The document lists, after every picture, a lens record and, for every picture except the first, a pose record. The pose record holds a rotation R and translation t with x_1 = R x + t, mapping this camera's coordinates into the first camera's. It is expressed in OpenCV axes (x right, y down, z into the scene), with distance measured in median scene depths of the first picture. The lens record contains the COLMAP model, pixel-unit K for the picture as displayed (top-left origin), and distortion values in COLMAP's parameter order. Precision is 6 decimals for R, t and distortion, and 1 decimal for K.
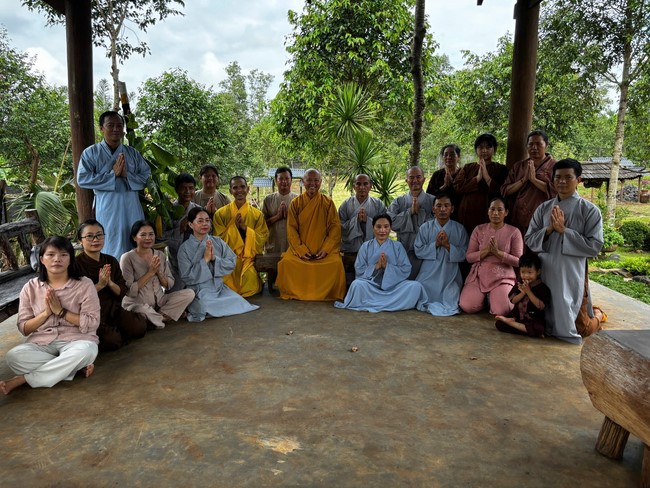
lens RADIAL K [[477.2, 0, 333.8], [0, 477.2, 243.7], [0, 0, 1]] dist [-0.001976, 0.000705]
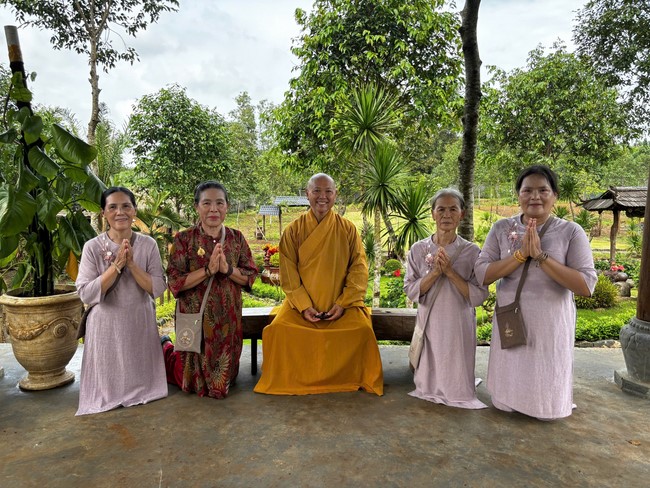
lens RADIAL K [[476.2, 0, 327.5], [0, 476.2, 243.7], [0, 0, 1]] dist [0.003558, -0.007951]
pose [[0.999544, 0.008246, -0.029043, -0.009006], [-0.010029, 0.998038, -0.061802, -0.011759], [0.028476, 0.062065, 0.997666, 0.159093]]
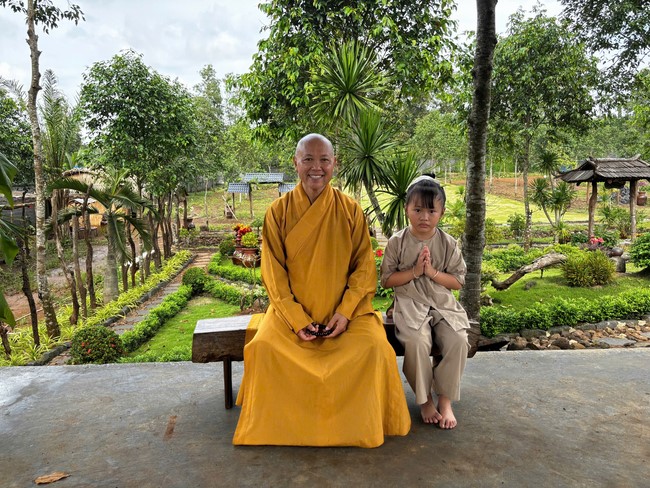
lens RADIAL K [[476.2, 0, 327.5], [0, 476.2, 243.7], [0, 0, 1]] dist [0.003558, -0.007951]
pose [[0.999403, -0.014333, 0.031440, -0.020641], [0.014727, 0.999815, -0.012359, -0.019919], [-0.031257, 0.012815, 0.999429, 0.224812]]
